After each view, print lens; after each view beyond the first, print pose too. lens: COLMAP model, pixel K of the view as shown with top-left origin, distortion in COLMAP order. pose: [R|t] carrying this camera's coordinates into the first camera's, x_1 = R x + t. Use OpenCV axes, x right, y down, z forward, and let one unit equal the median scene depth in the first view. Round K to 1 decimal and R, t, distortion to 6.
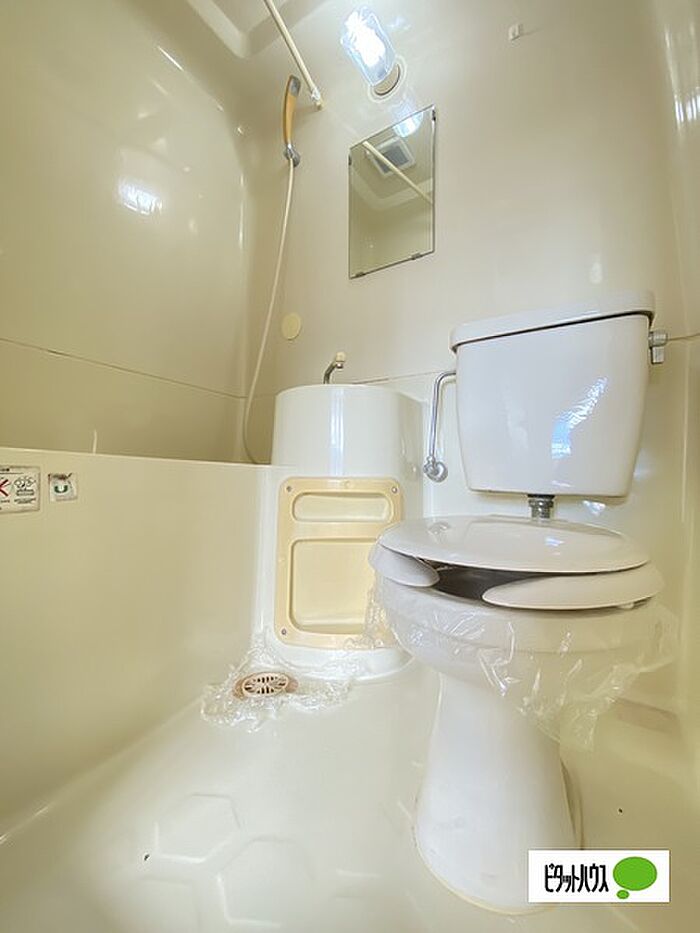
lens RADIAL K [[382.0, 0, 351.9], [0, 382.0, 461.3], [0, 0, 1]] dist [0.027324, -0.019370]
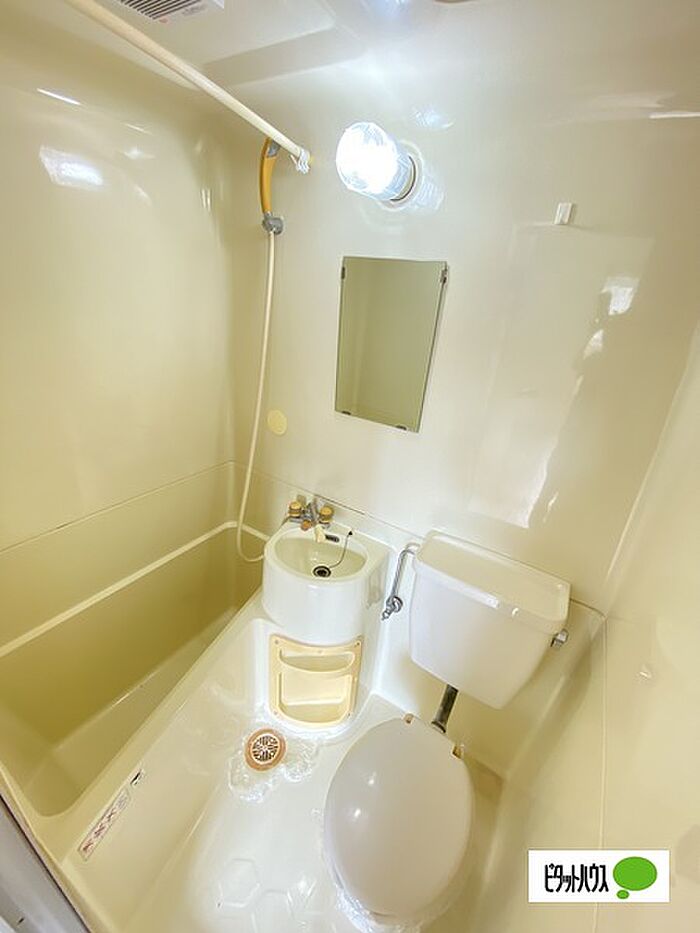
lens RADIAL K [[382.0, 0, 351.9], [0, 382.0, 461.3], [0, 0, 1]] dist [0.027324, -0.019370]
pose [[0.997468, 0.060614, 0.037188, 0.007809], [-0.071016, 0.876319, 0.476469, -0.829754], [-0.003708, -0.477903, 0.878405, 0.081368]]
